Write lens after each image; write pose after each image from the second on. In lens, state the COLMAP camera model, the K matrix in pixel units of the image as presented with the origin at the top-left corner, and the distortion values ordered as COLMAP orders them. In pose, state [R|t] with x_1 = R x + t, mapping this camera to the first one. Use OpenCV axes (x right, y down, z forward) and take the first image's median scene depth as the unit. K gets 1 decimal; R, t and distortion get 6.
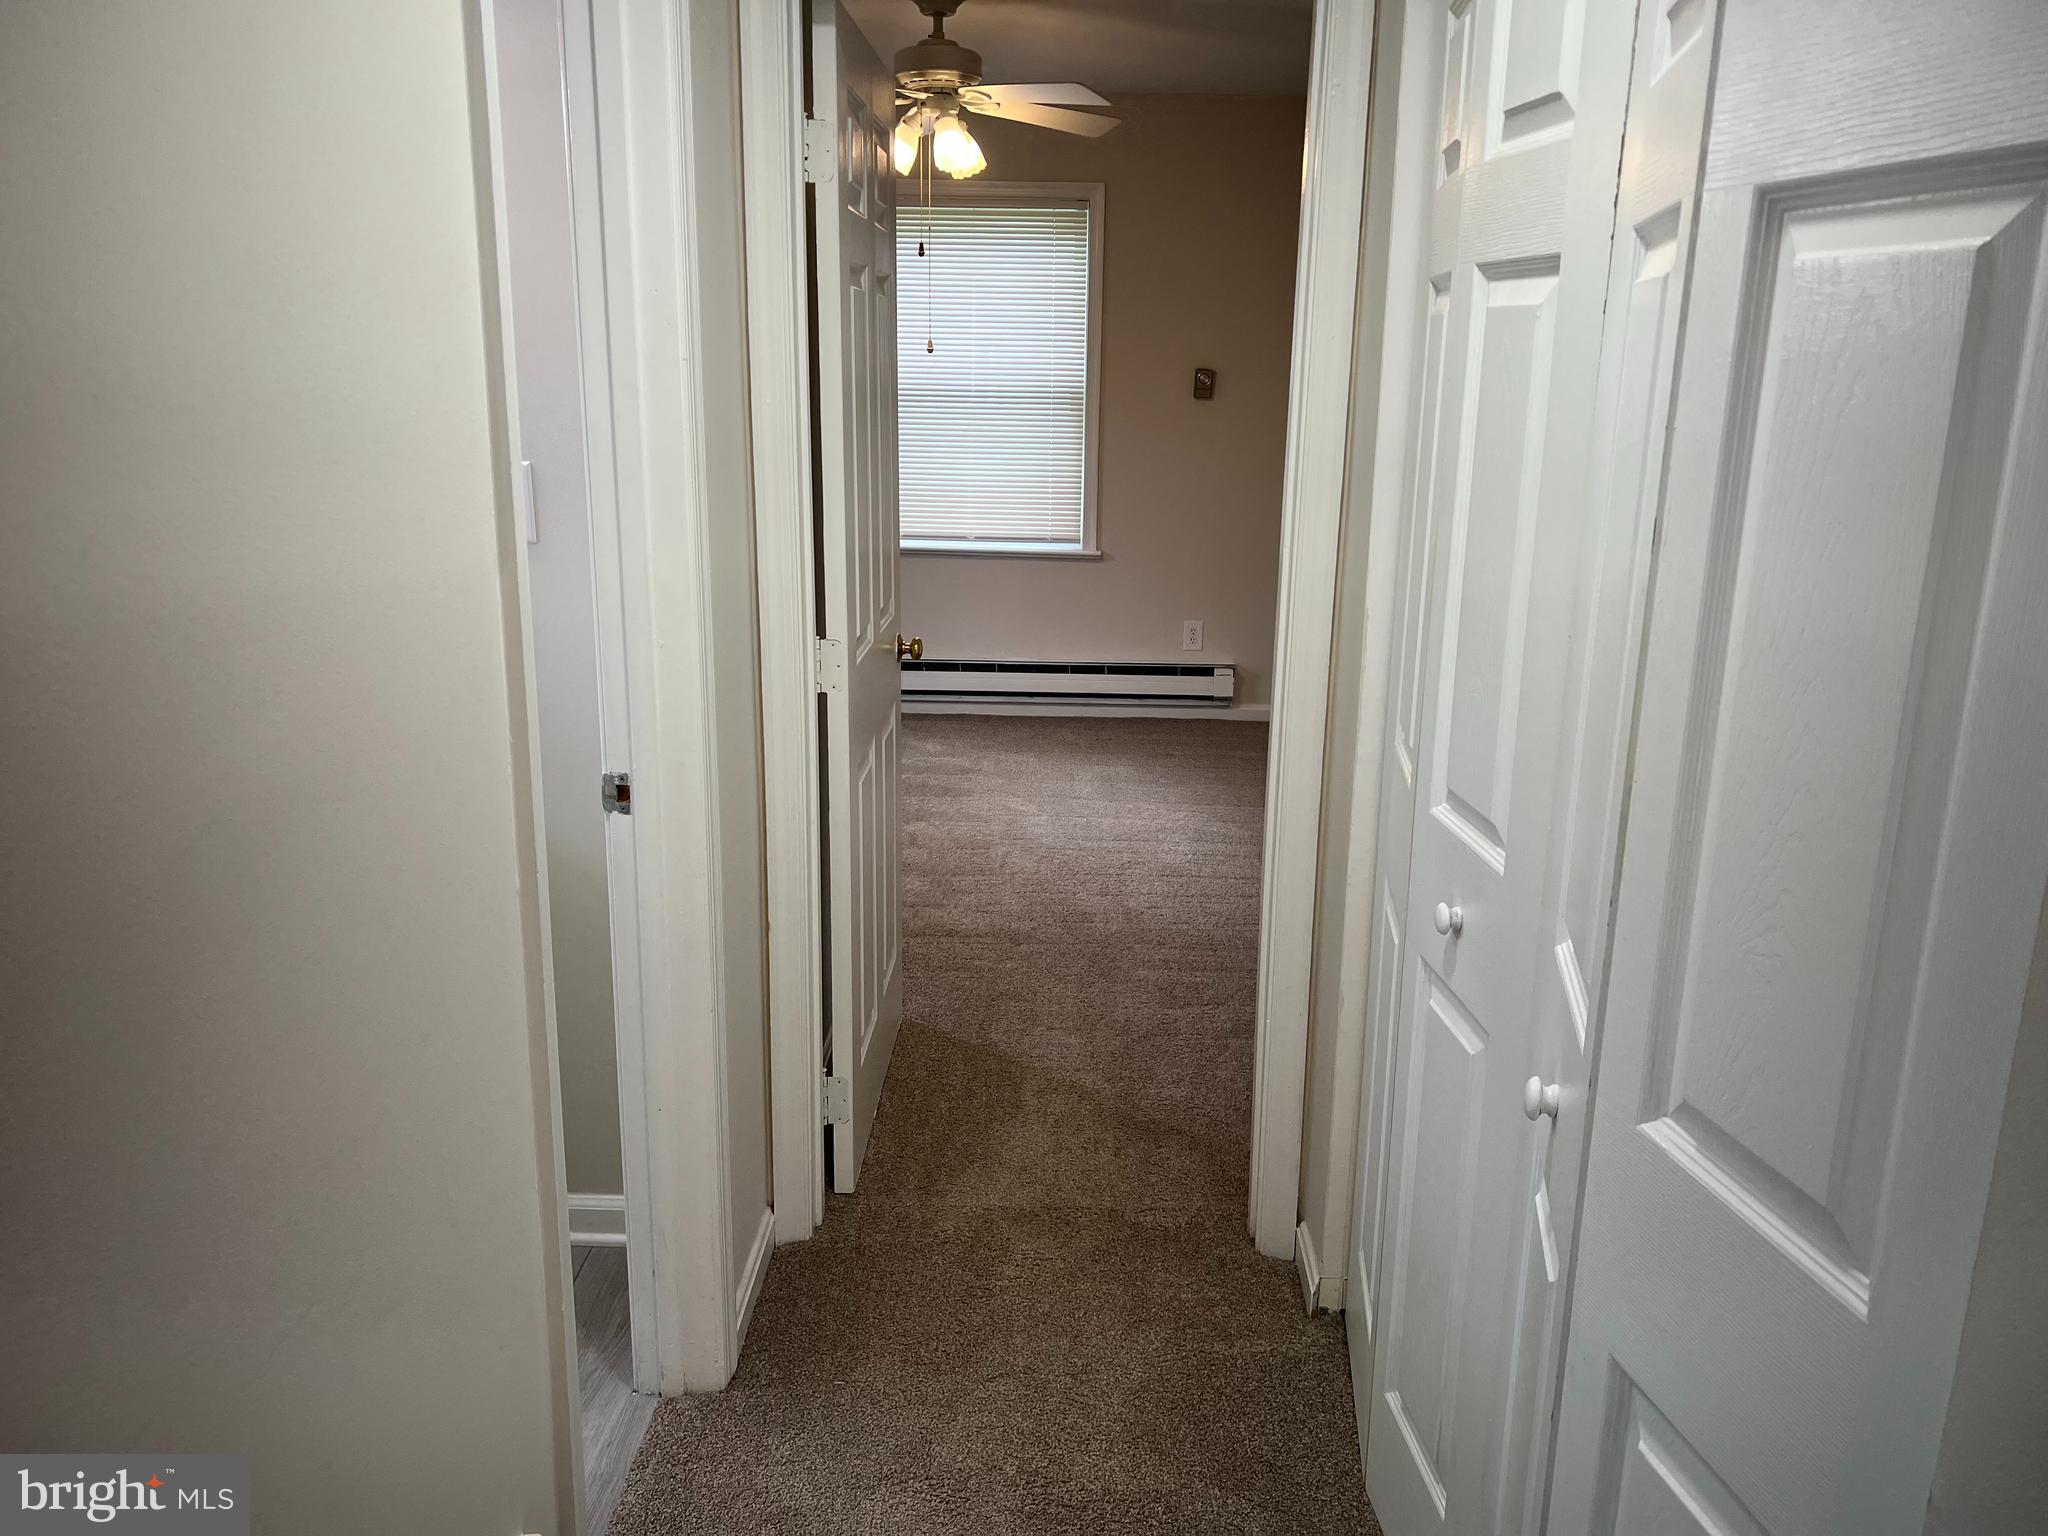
lens RADIAL K [[1548.7, 0, 1020.1], [0, 1548.7, 802.0], [0, 0, 1]] dist [0.067160, -0.078647]
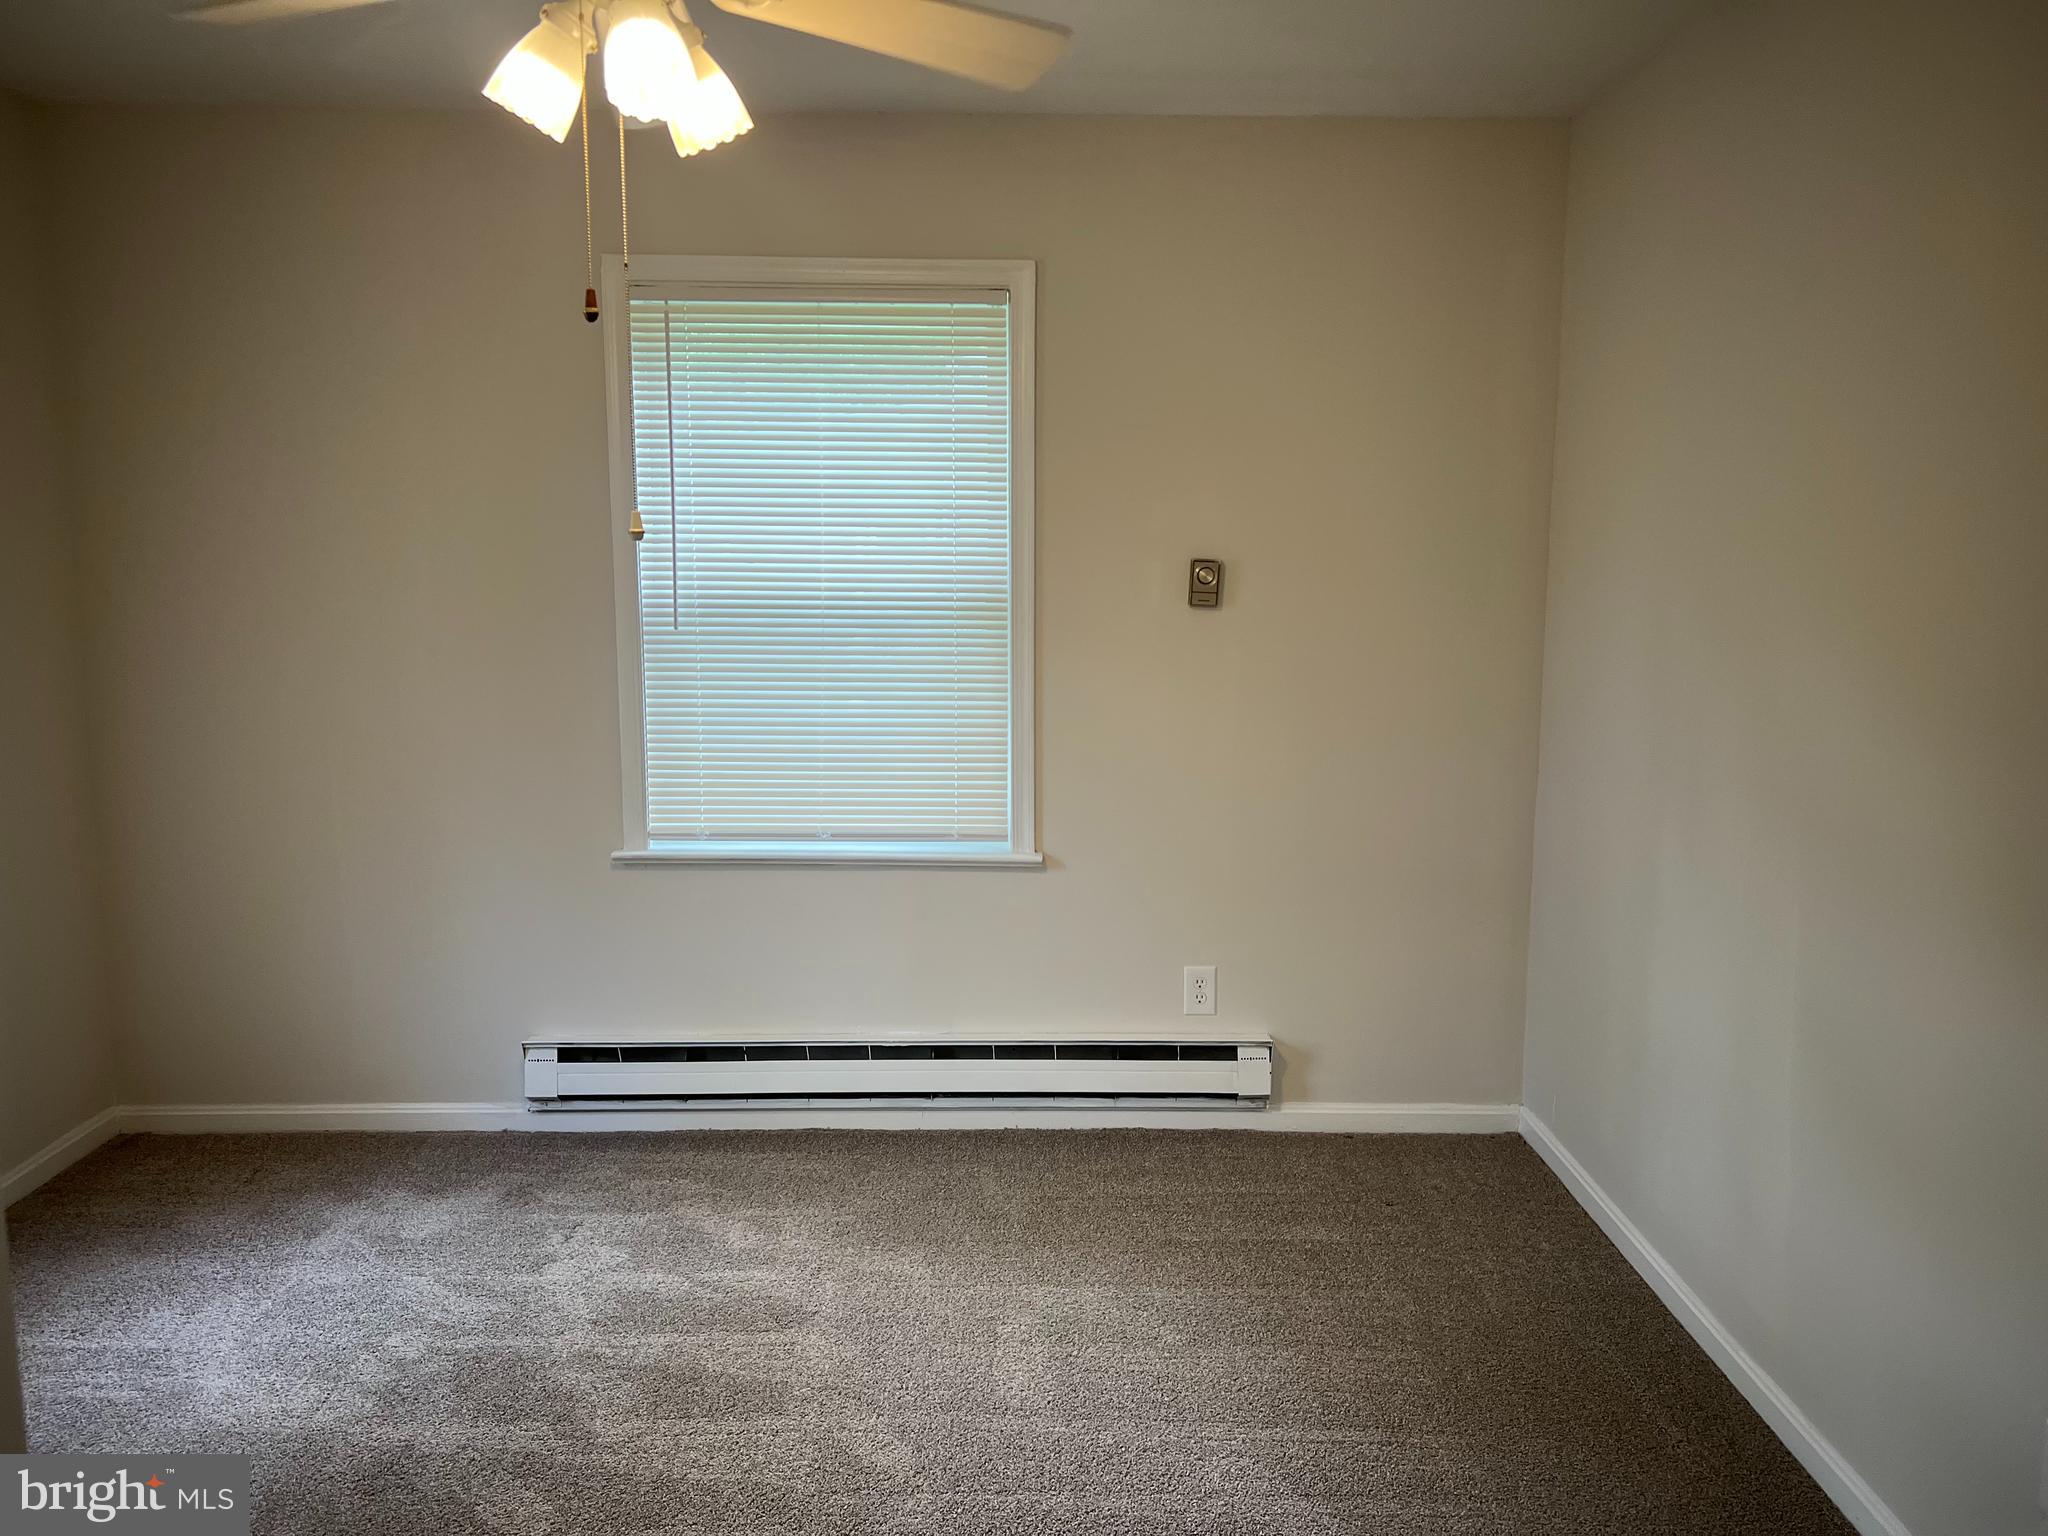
lens RADIAL K [[1548.7, 0, 1023.8], [0, 1548.7, 766.4], [0, 0, 1]] dist [0.067160, -0.078647]
pose [[0.999448, -0.013589, 0.030325, 0.027067], [0.017530, 0.990864, -0.133724, -0.114881], [-0.028231, 0.134182, 0.990555, 0.400235]]
